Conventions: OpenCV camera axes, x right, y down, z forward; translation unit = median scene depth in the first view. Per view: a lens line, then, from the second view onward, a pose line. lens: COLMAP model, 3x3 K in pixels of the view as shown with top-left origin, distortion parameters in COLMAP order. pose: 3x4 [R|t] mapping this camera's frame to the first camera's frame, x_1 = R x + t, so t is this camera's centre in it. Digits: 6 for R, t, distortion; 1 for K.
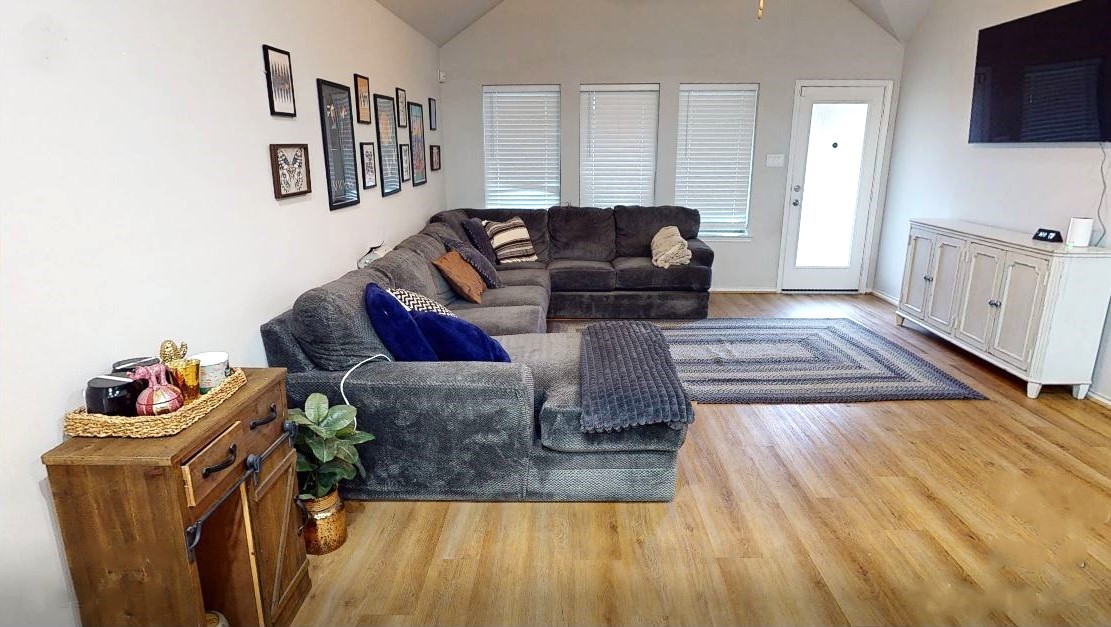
lens RADIAL K [[625.1, 0, 577.4], [0, 625.1, 298.0], [0, 0, 1]] dist [-0.001079, 0.000194]
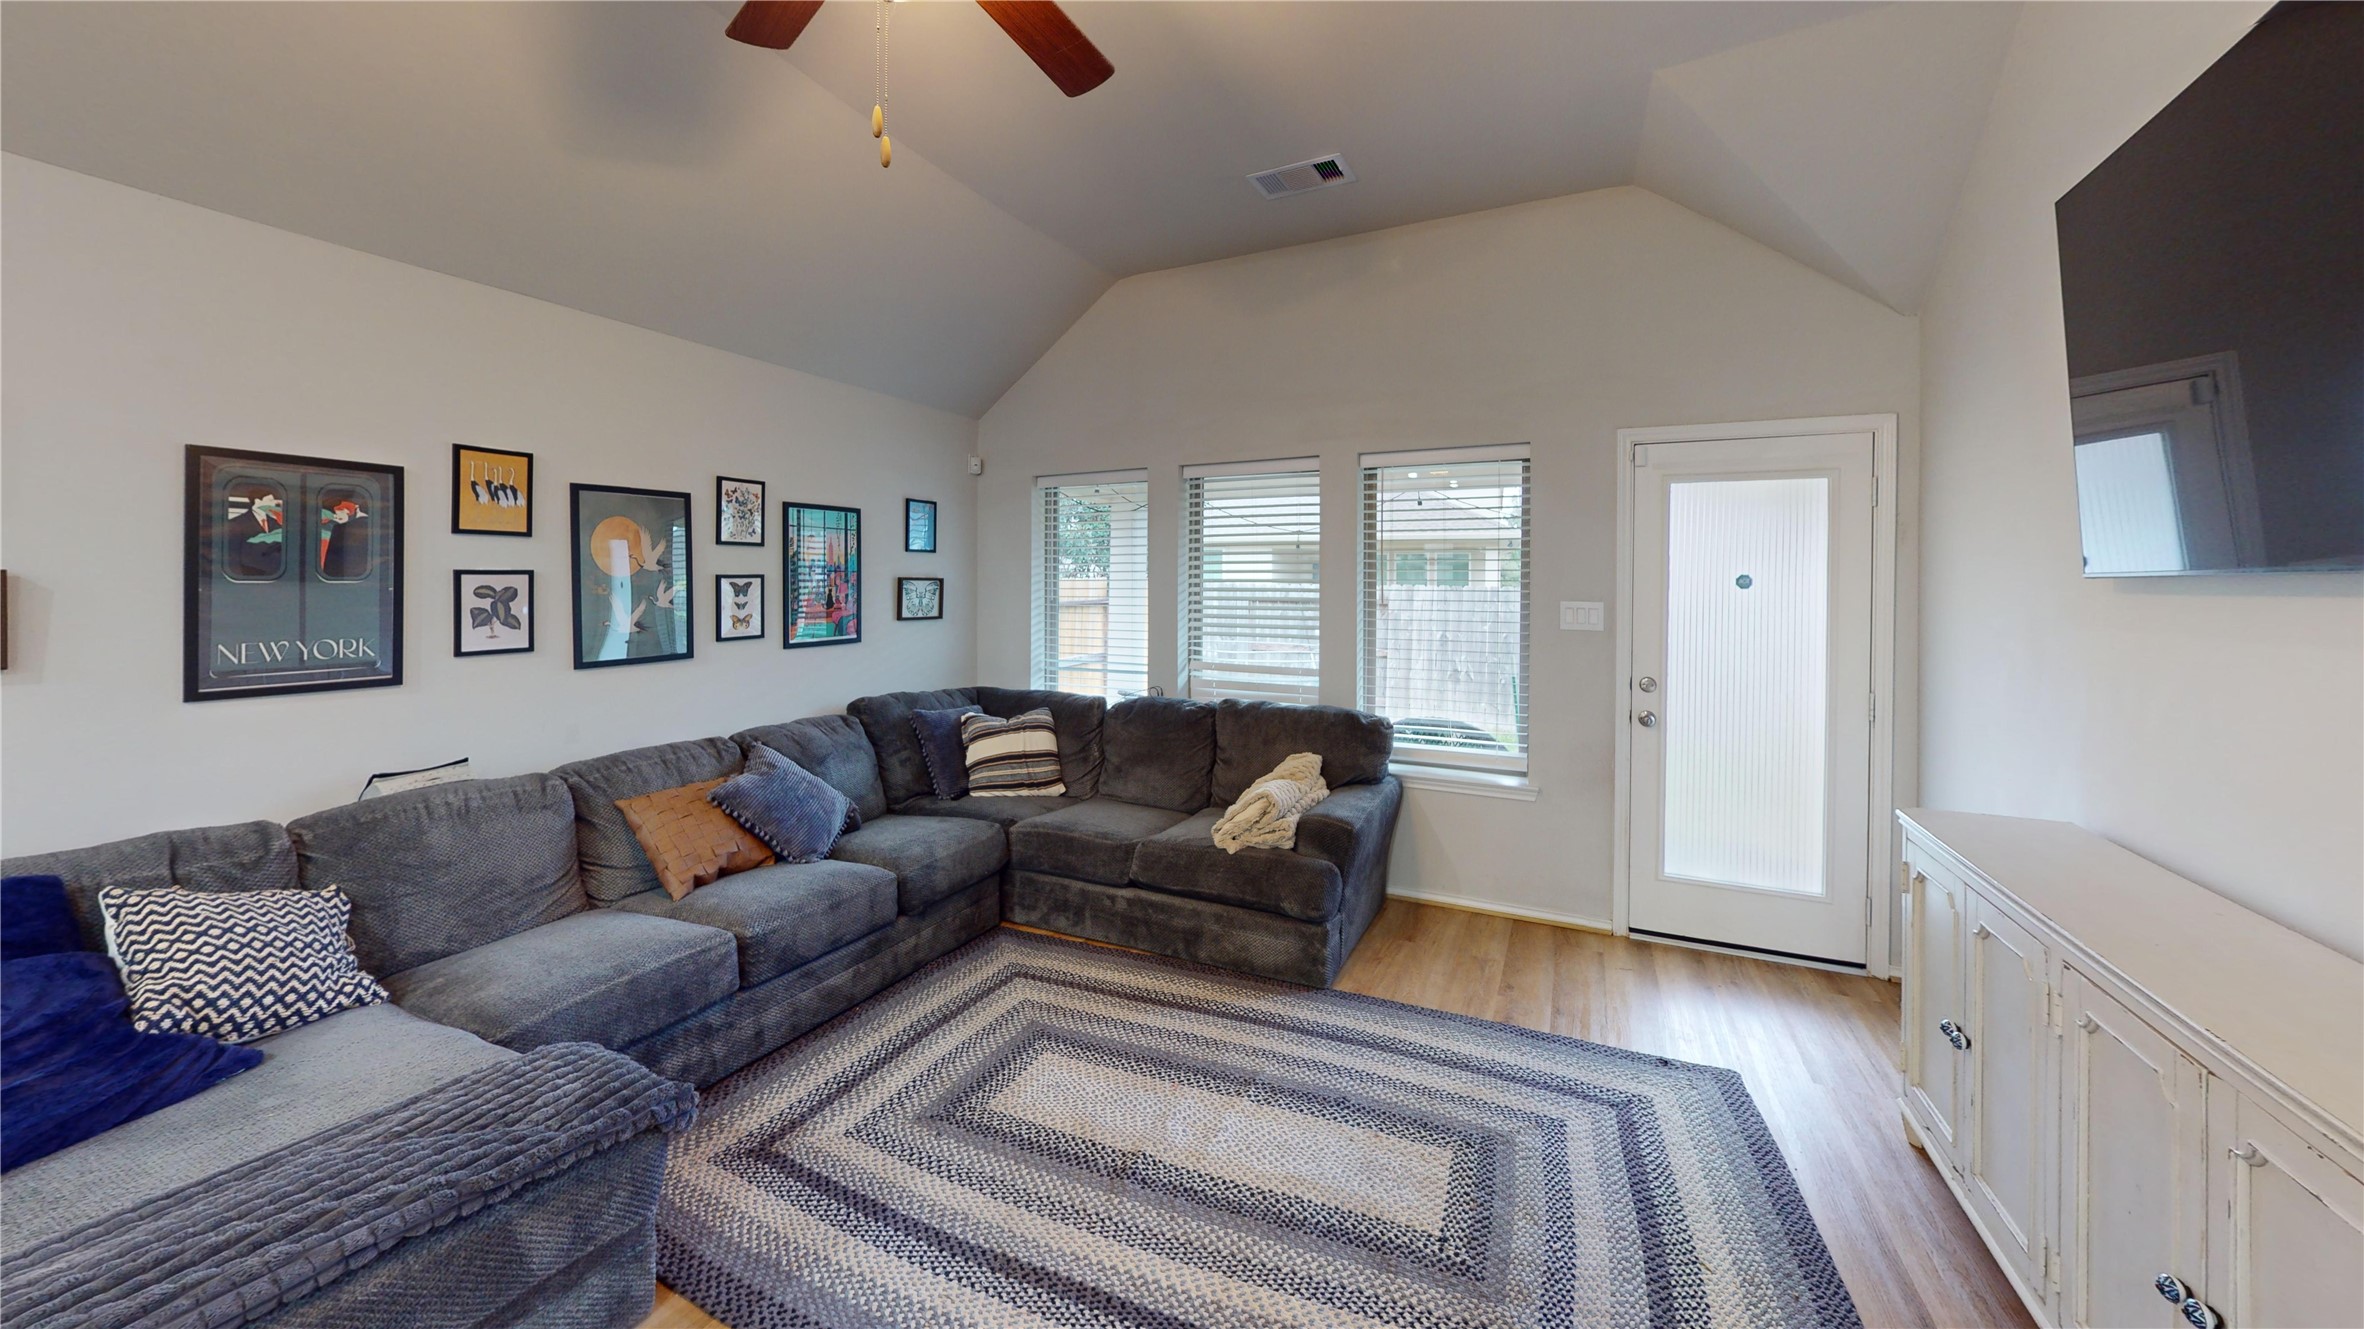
lens RADIAL K [[880.5, 0, 1188.2], [0, 880.5, 626.1], [0, 0, 1]] dist [-0.000212, -0.000035]
pose [[0.903000, 0.028152, -0.428717, 0.342555], [-0.107311, 0.981003, -0.161610, -0.092101], [0.416023, 0.191940, 0.888867, 0.374637]]
